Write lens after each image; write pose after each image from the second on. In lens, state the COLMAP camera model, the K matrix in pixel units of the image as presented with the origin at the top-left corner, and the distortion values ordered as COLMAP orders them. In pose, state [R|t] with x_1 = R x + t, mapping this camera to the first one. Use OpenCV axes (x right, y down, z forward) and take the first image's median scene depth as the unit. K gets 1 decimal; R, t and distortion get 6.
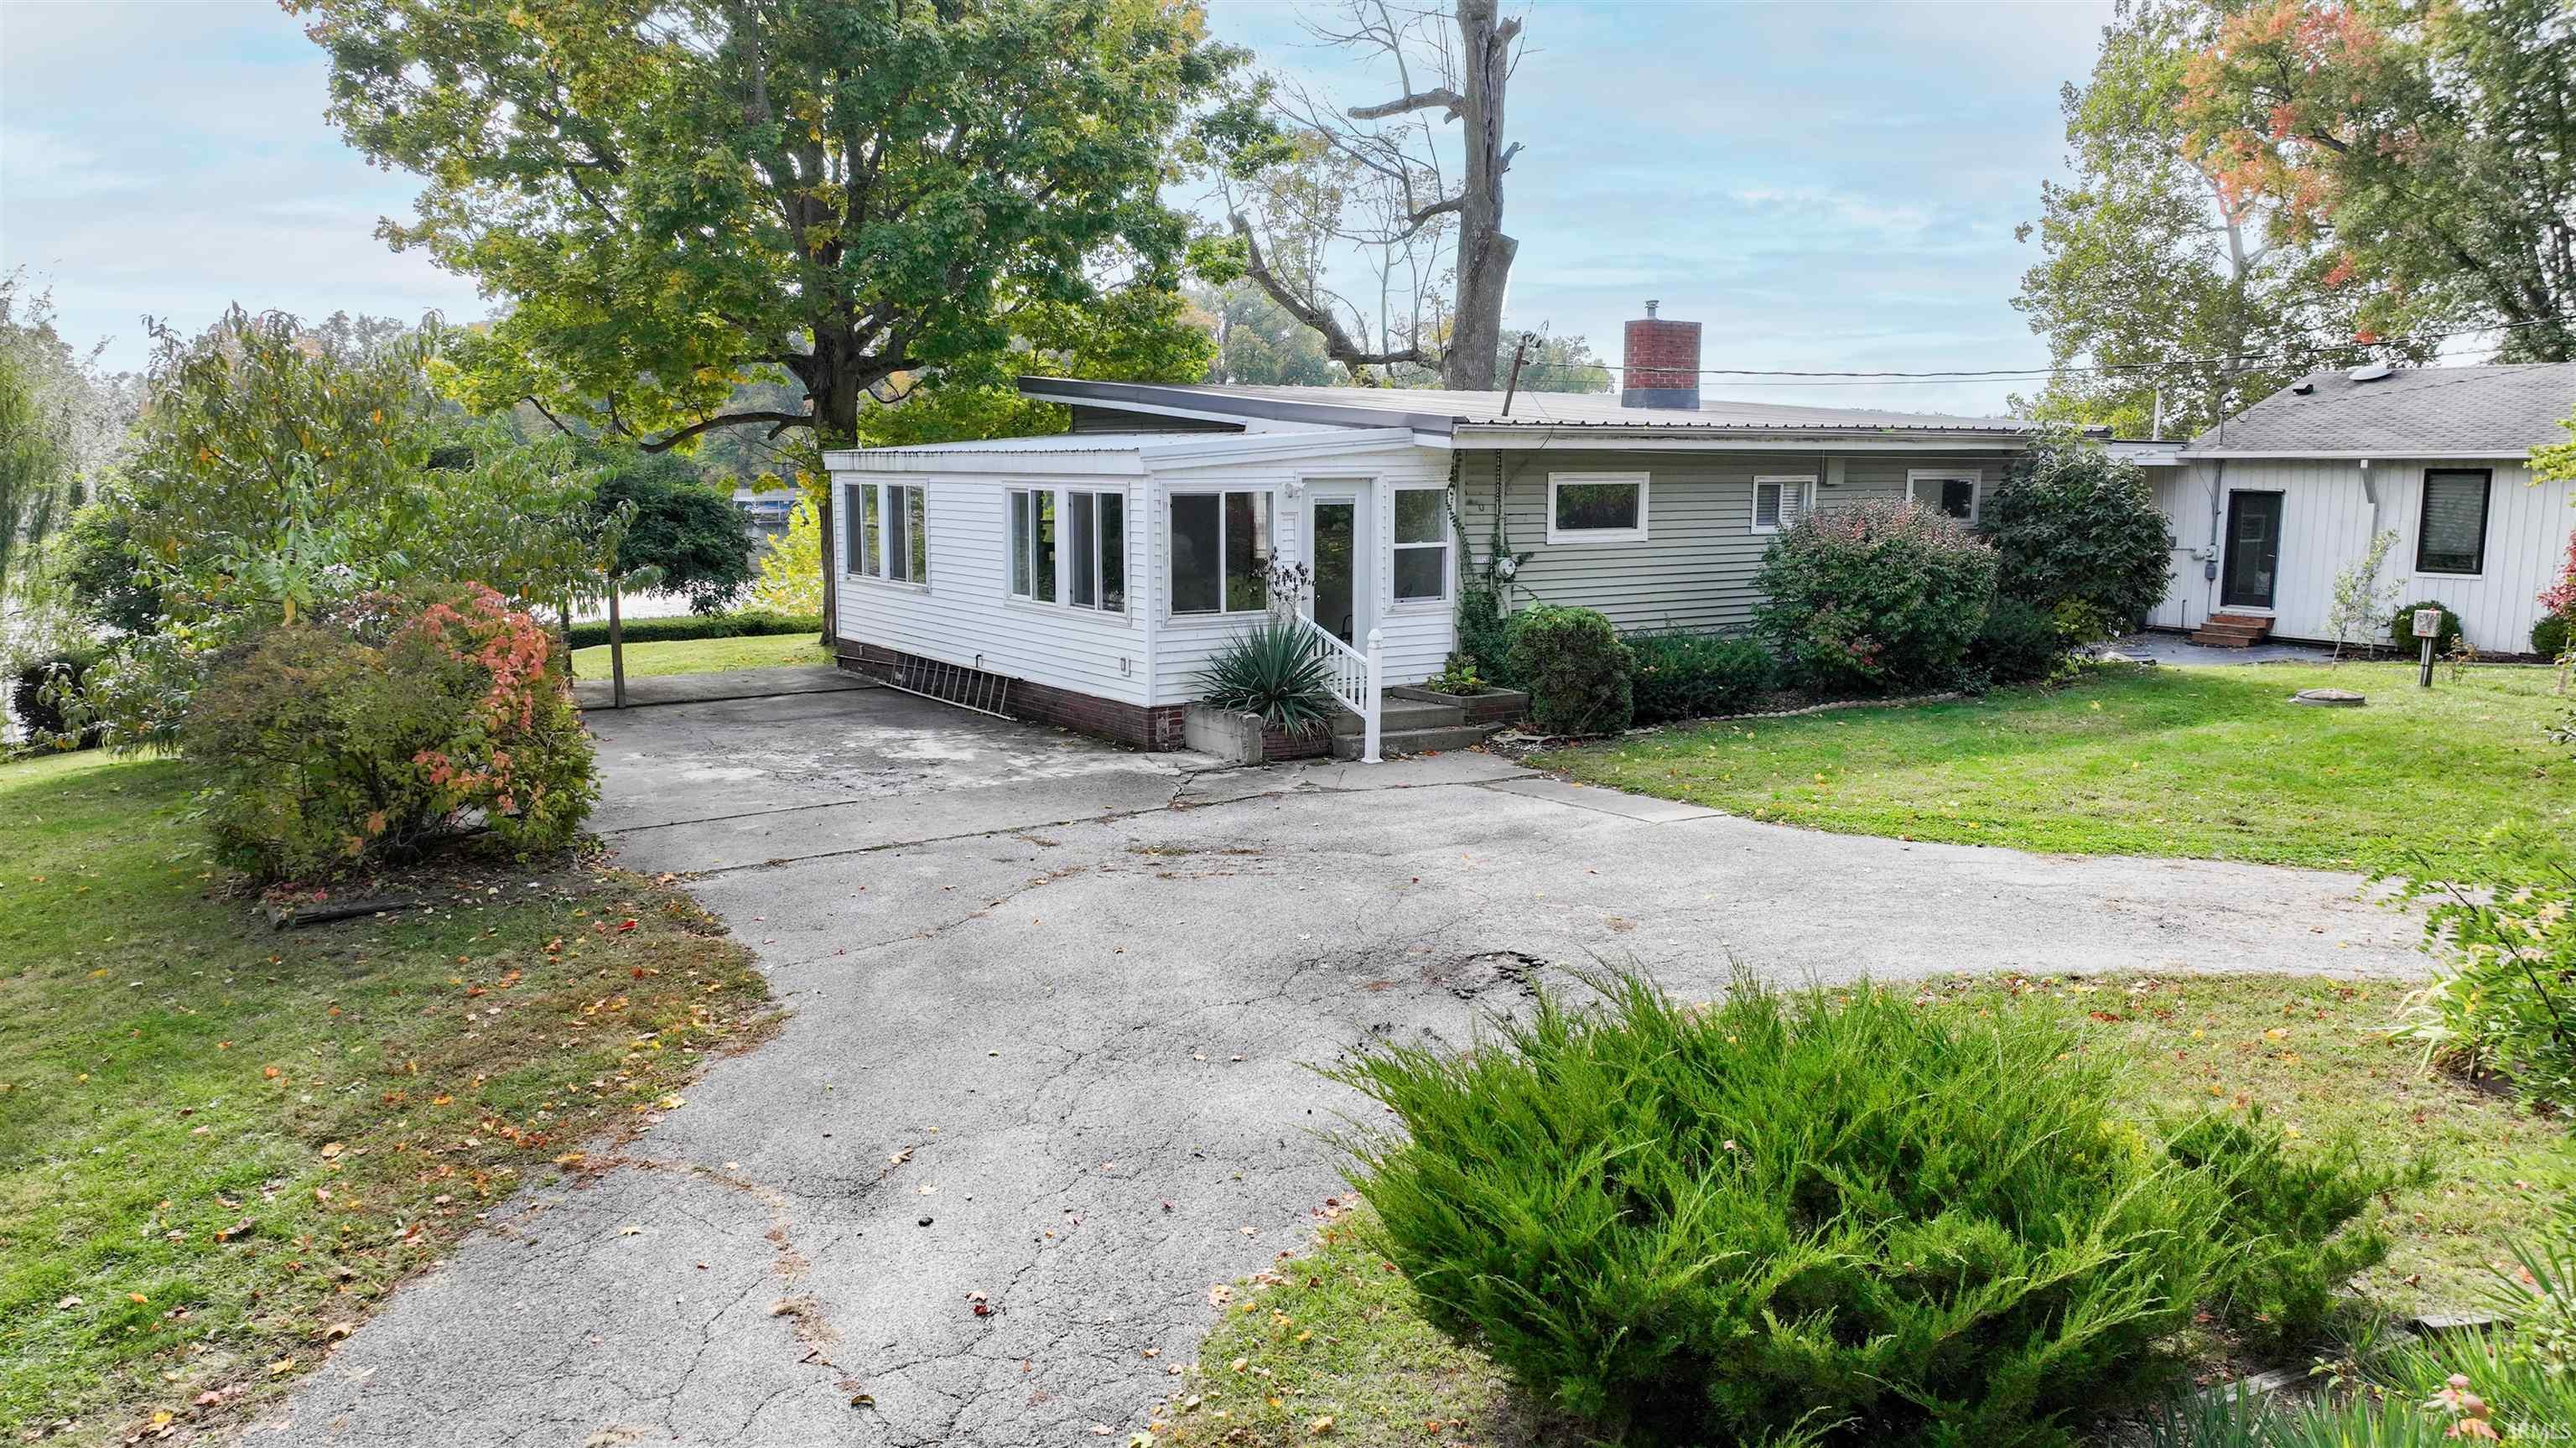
lens RADIAL K [[1814.6, 0, 1288.0], [0, 1814.6, 724.0], [0, 0, 1]] dist [0.022639, 0.000569]
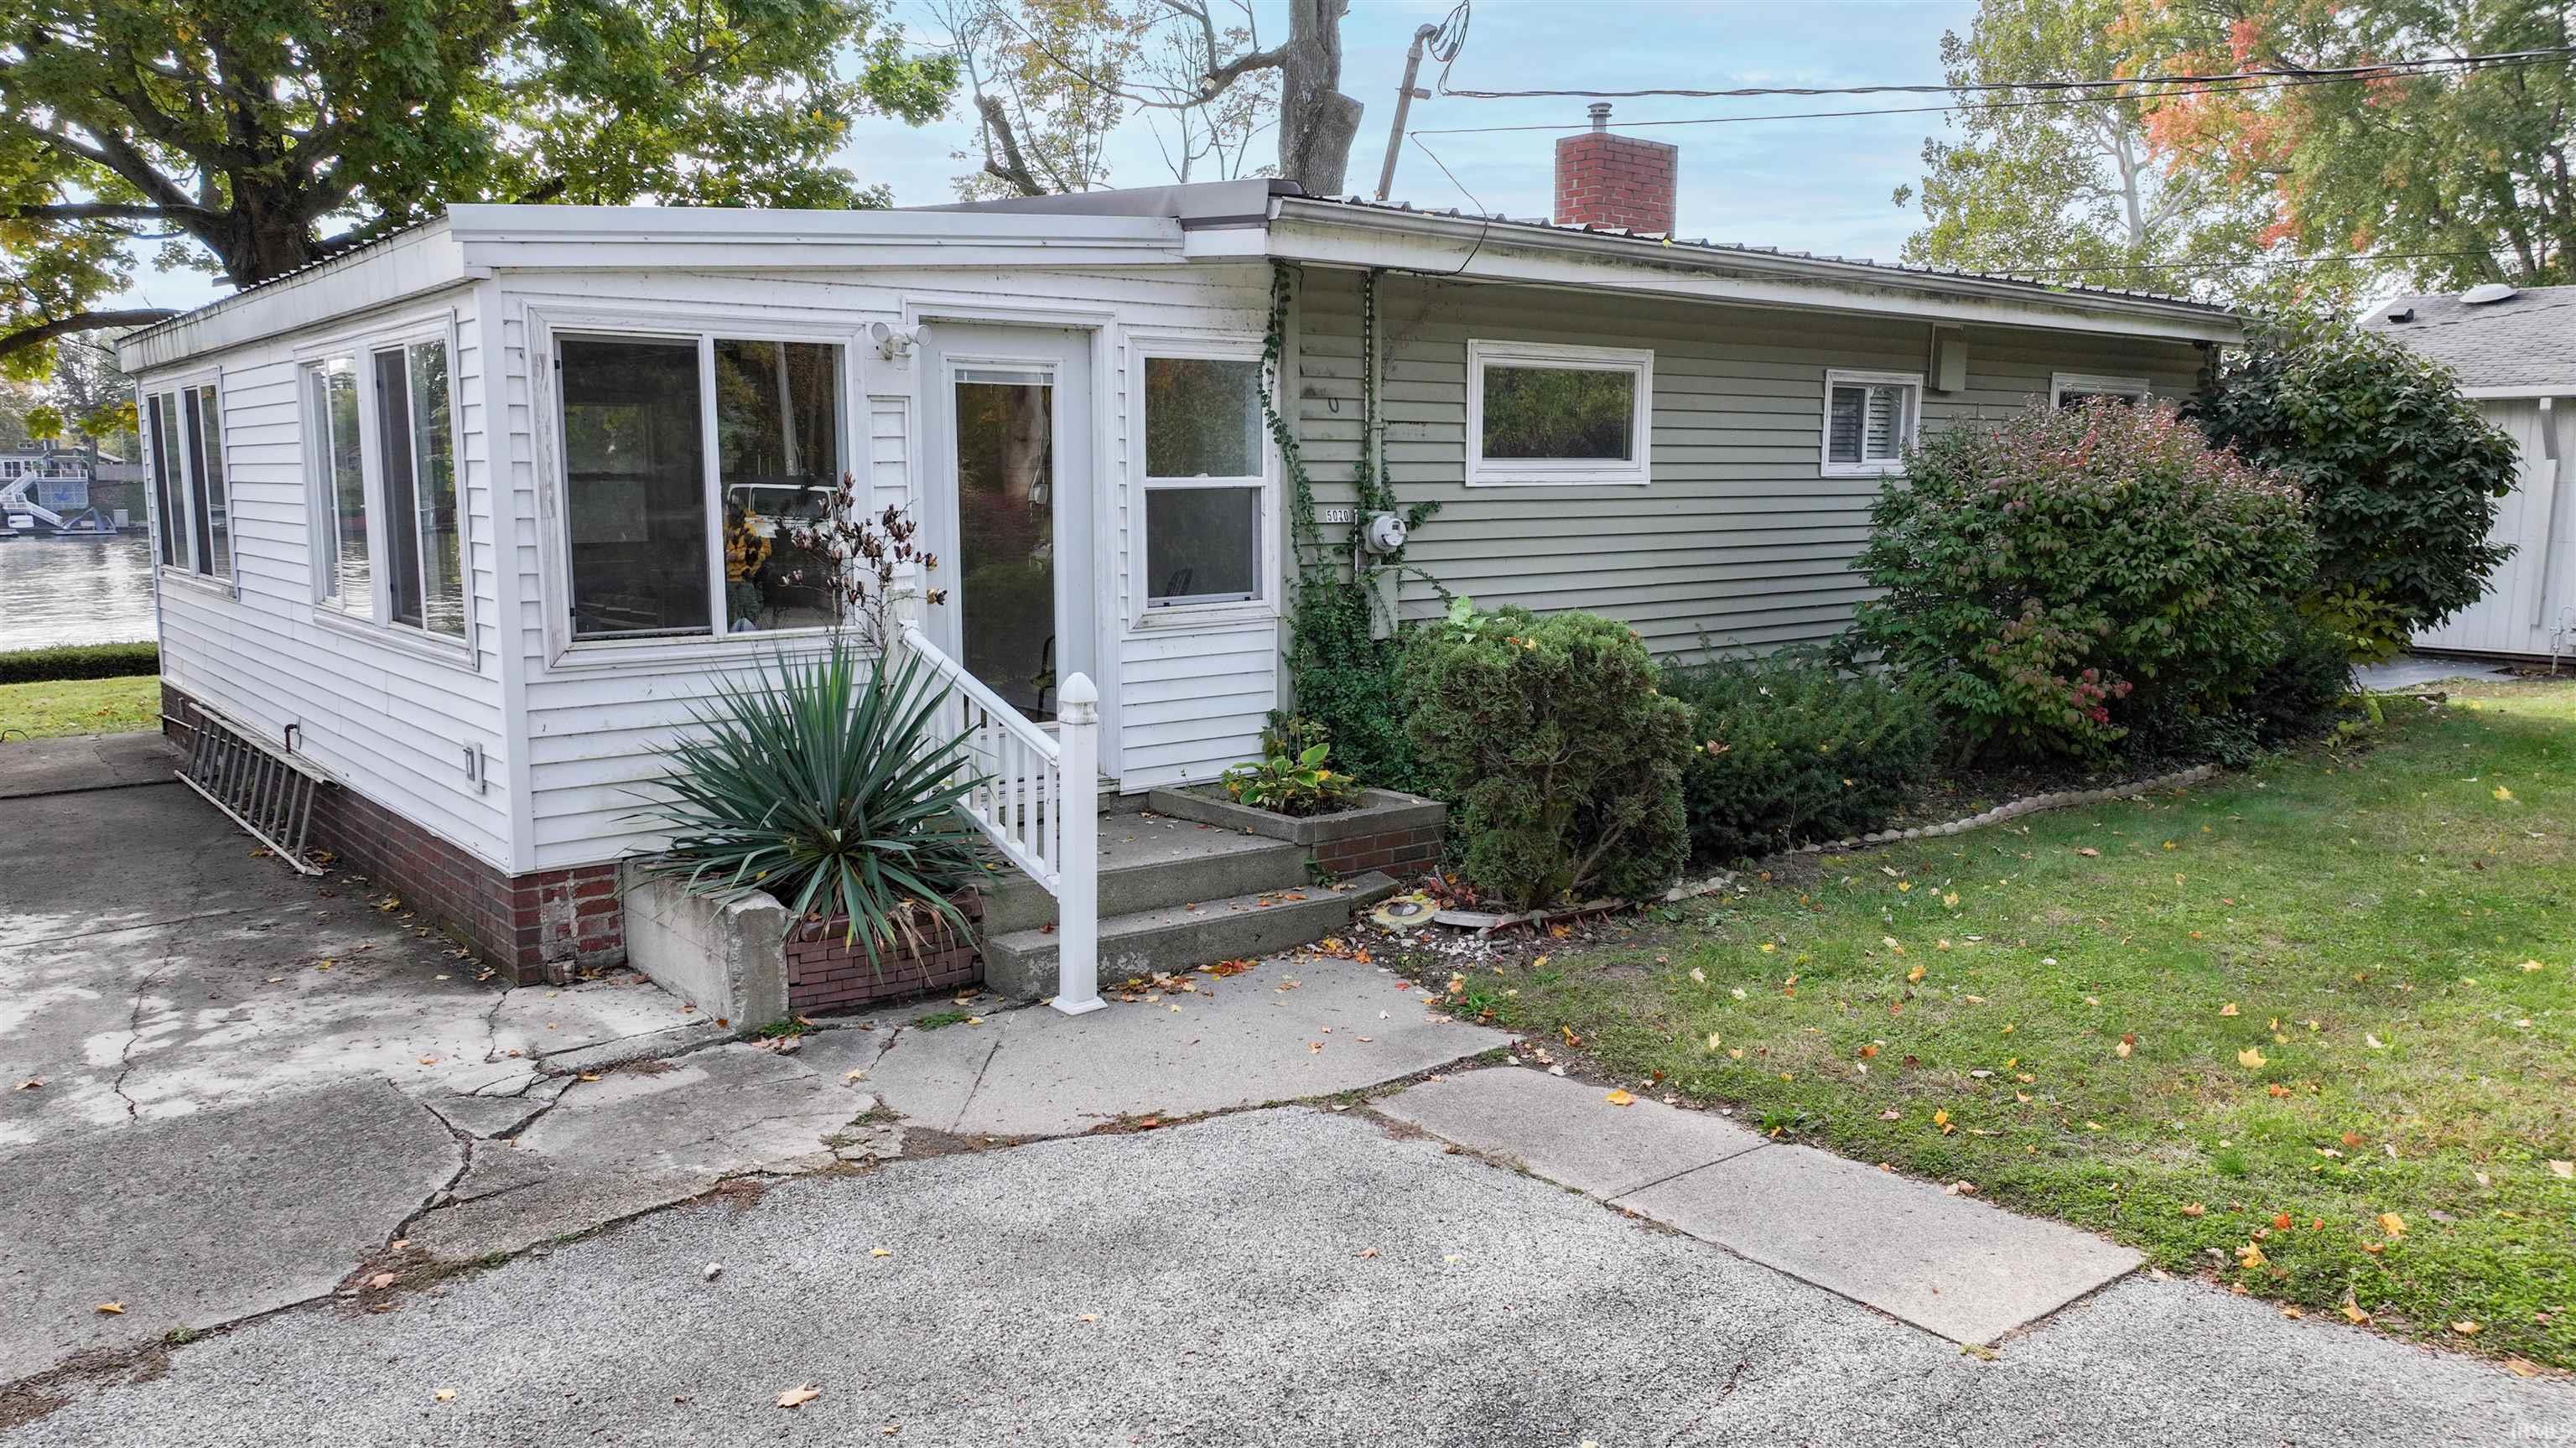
lens RADIAL K [[1814.6, 0, 1288.0], [0, 1814.6, 724.0], [0, 0, 1]] dist [0.022639, 0.000569]
pose [[0.995581, -0.014758, 0.092742, 0.049348], [0.015215, 0.999875, -0.004225, -0.034080], [-0.092668, 0.005618, 0.995681, 0.528070]]
